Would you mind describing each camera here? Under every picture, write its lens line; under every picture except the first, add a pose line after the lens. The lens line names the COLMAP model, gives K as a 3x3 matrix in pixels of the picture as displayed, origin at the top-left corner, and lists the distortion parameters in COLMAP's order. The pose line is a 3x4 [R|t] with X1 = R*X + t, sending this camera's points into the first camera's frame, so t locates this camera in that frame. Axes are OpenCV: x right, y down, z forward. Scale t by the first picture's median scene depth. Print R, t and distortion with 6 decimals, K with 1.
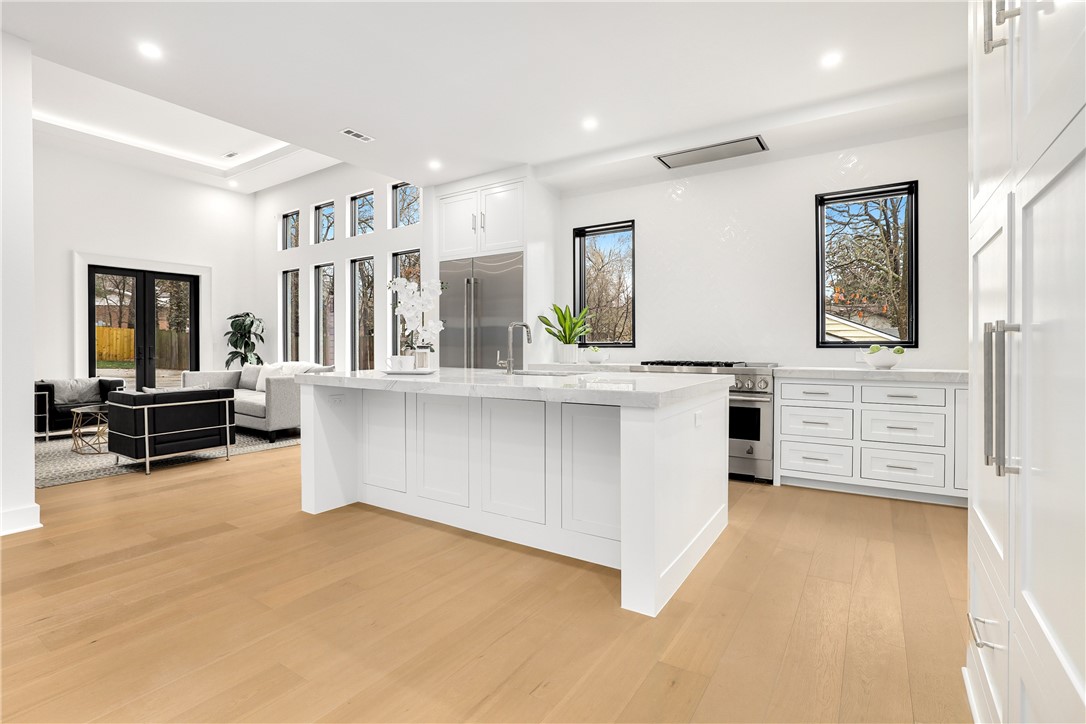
lens RADIAL K [[521.3, 0, 550.6], [0, 521.3, 350.4], [0, 0, 1]] dist [-0.023672, 0.001330]
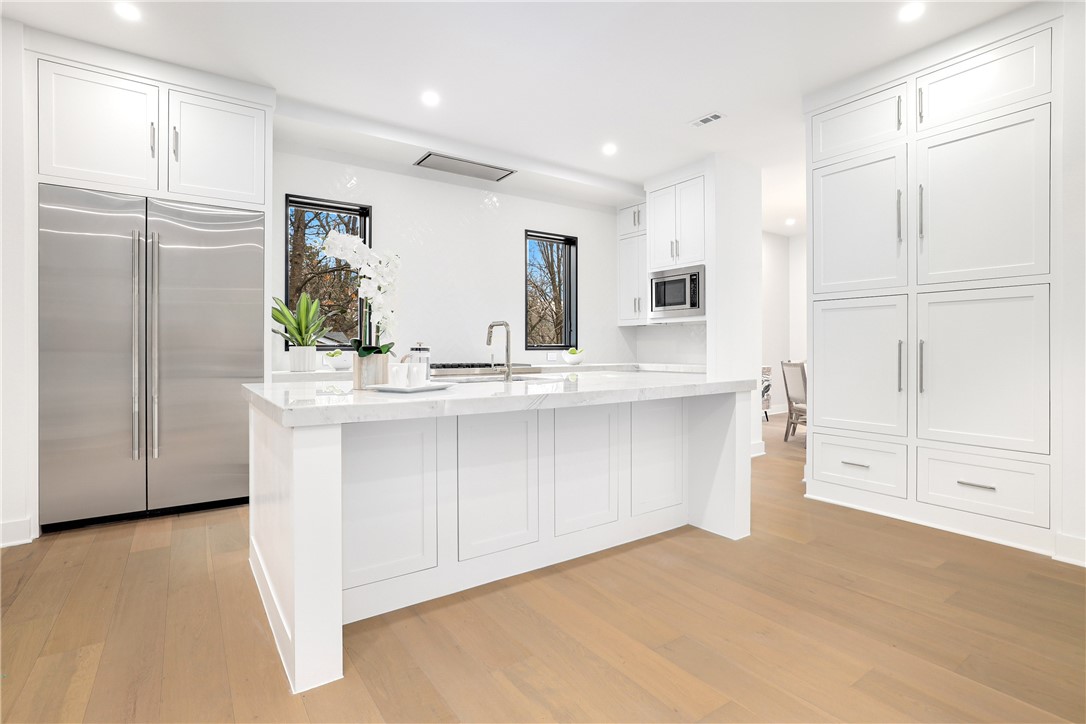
lens RADIAL K [[521.3, 0, 548.7], [0, 521.3, 348.5], [0, 0, 1]] dist [-0.023672, 0.001330]
pose [[0.369289, 0.000207, 0.929314, -0.549776], [0.008972, 0.999953, -0.003789, -0.002654], [-0.929271, 0.009737, 0.369270, 0.398266]]
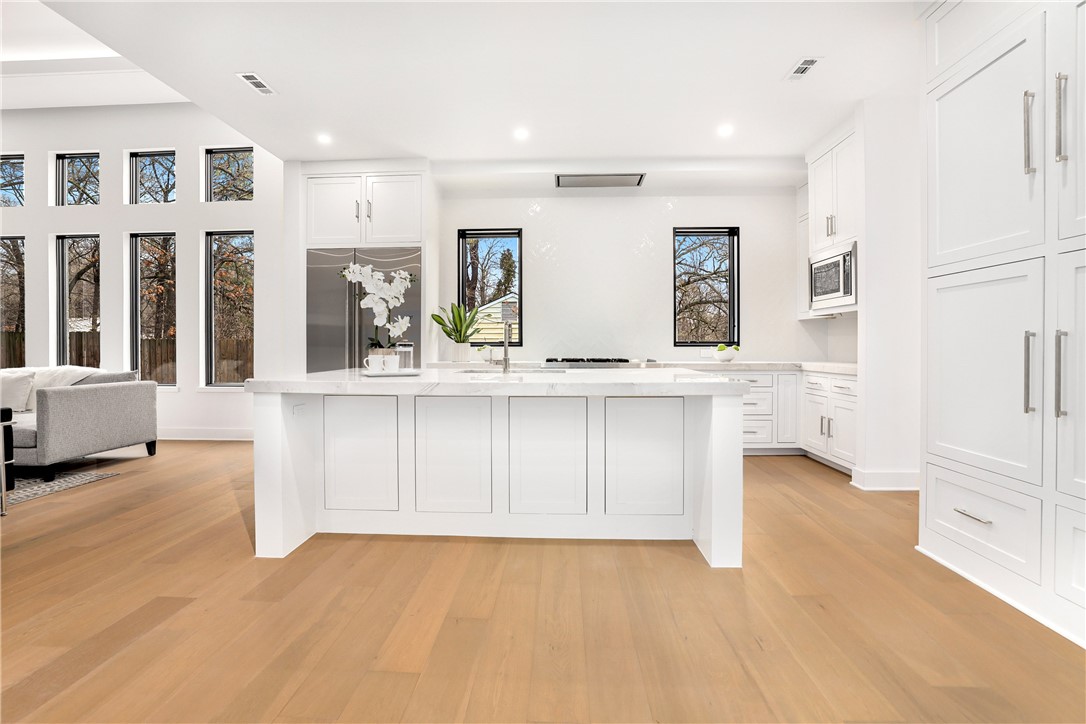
lens RADIAL K [[484.3, 0, 549.0], [0, 484.3, 348.0], [0, 0, 1]] dist [-0.027606, 0.004159]
pose [[0.858088, -0.001291, 0.513501, -0.309120], [0.003812, 0.999985, -0.003856, 0.001703], [-0.513488, 0.005267, 0.858080, 0.108373]]
